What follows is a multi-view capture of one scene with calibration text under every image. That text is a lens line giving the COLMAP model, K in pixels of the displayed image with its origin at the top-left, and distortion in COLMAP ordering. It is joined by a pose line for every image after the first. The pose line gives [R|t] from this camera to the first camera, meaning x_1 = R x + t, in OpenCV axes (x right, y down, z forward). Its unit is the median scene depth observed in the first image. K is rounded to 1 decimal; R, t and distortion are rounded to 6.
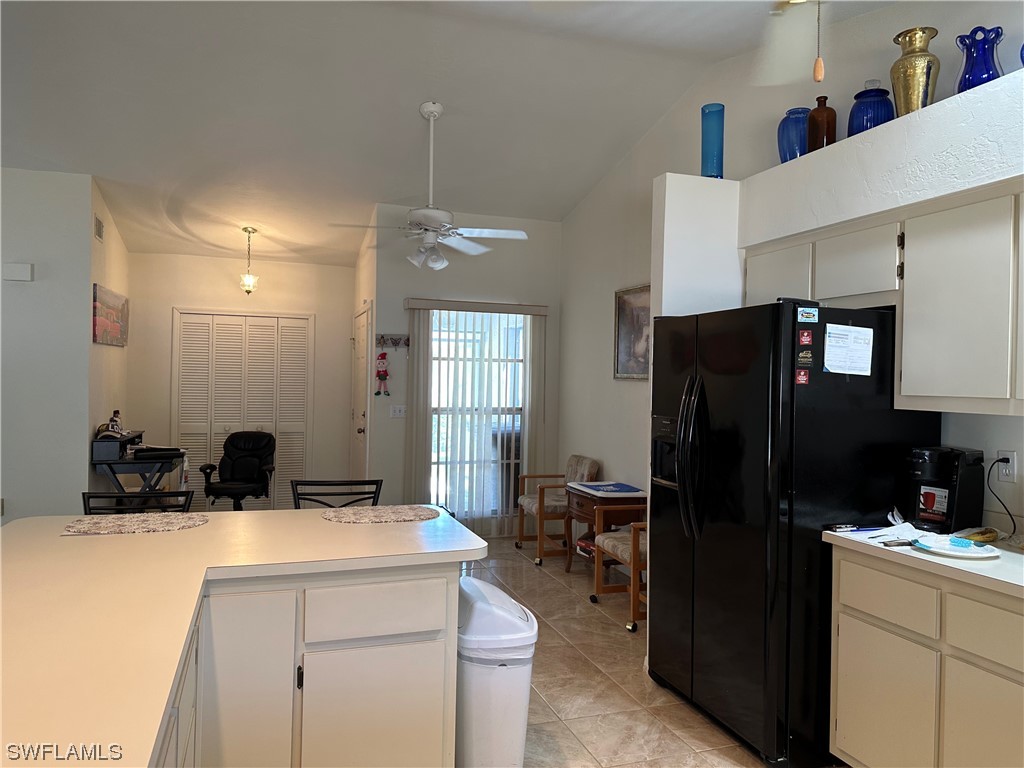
lens RADIAL K [[740.8, 0, 513.7], [0, 740.8, 380.8], [0, 0, 1]] dist [0.052303, -0.063391]
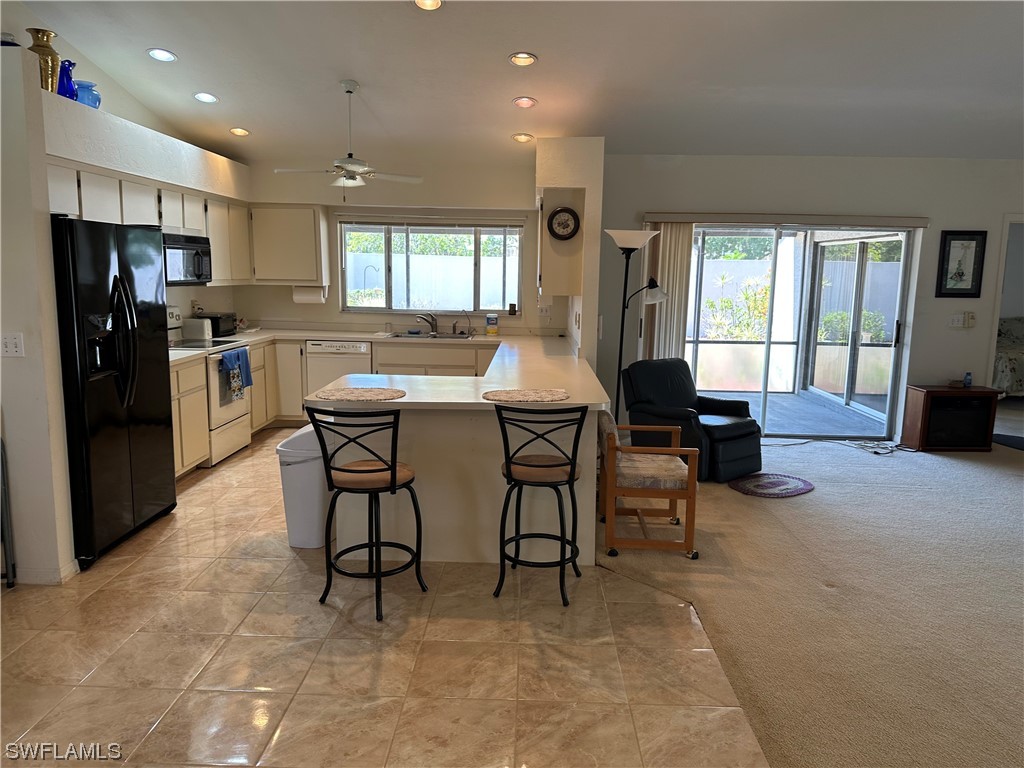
lens RADIAL K [[740.8, 0, 512.5], [0, 740.8, 381.1], [0, 0, 1]] dist [0.052303, -0.063391]
pose [[-0.932943, -0.070842, 0.352986, -0.771841], [-0.012374, 0.986180, 0.165216, -0.040194], [-0.359812, 0.149769, -0.920926, 1.840224]]
